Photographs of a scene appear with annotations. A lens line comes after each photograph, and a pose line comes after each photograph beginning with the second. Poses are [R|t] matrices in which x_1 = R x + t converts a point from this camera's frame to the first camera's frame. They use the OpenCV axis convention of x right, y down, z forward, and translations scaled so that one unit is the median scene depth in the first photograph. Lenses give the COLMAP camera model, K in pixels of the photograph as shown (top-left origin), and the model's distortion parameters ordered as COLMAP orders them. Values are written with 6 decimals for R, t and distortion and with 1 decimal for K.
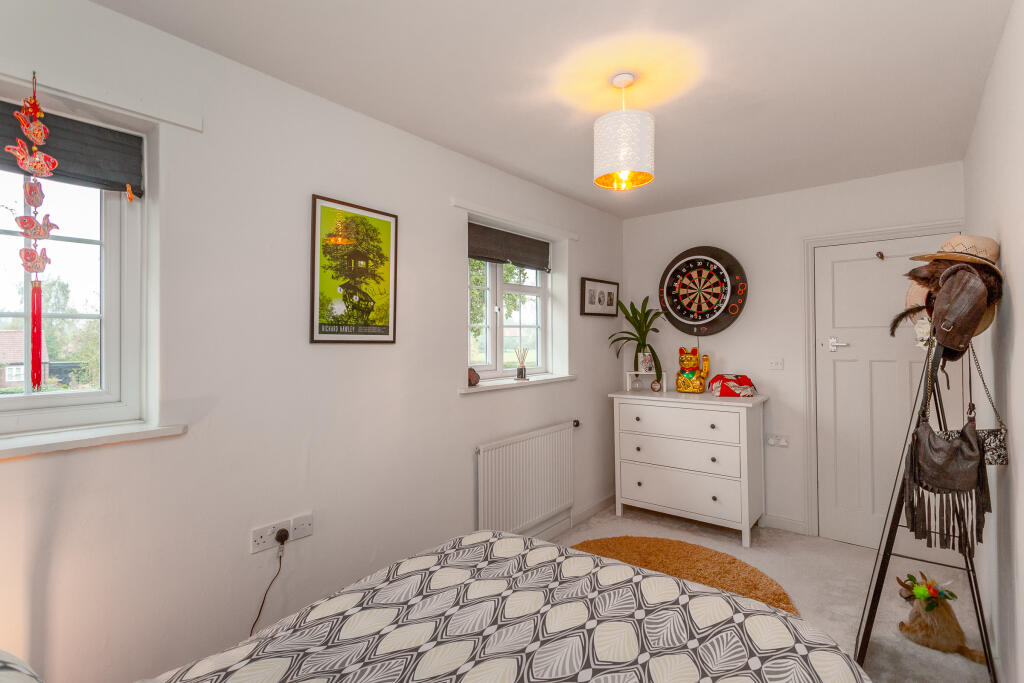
lens RADIAL K [[491.1, 0, 512.0], [0, 491.1, 341.5], [0, 0, 1]] dist [0.001488, 0.000732]
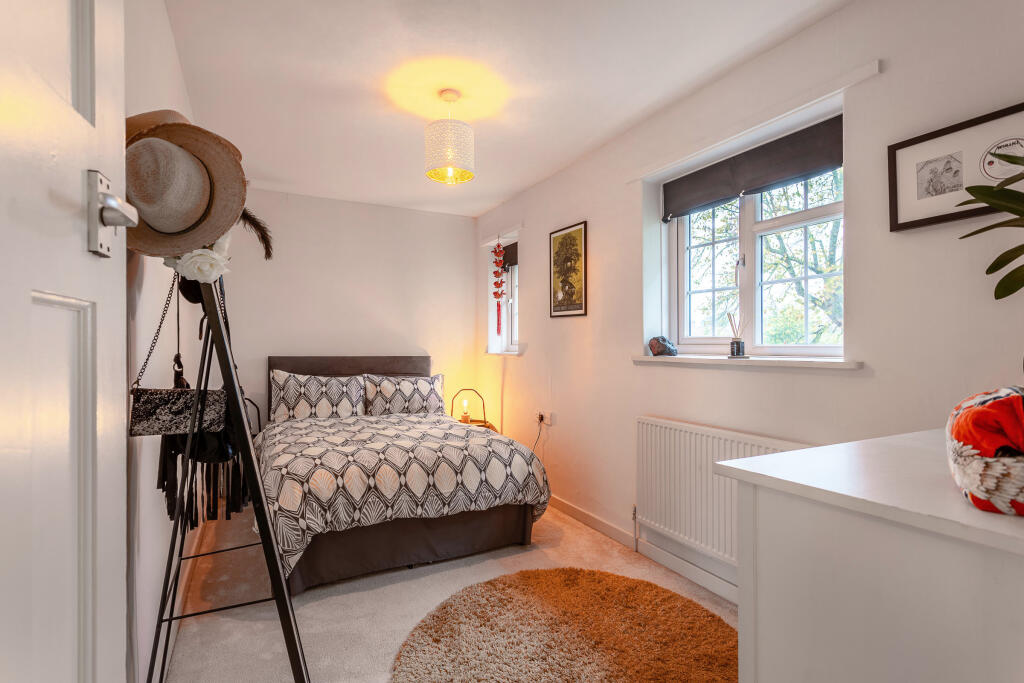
lens RADIAL K [[491.1, 0, 512.0], [0, 491.1, 341.5], [0, 0, 1]] dist [0.001488, 0.000732]
pose [[-0.397166, 0.012212, -0.917666, 1.154262], [0.007855, 0.999920, 0.009907, 0.064335], [0.917713, -0.003273, -0.397230, 1.429322]]
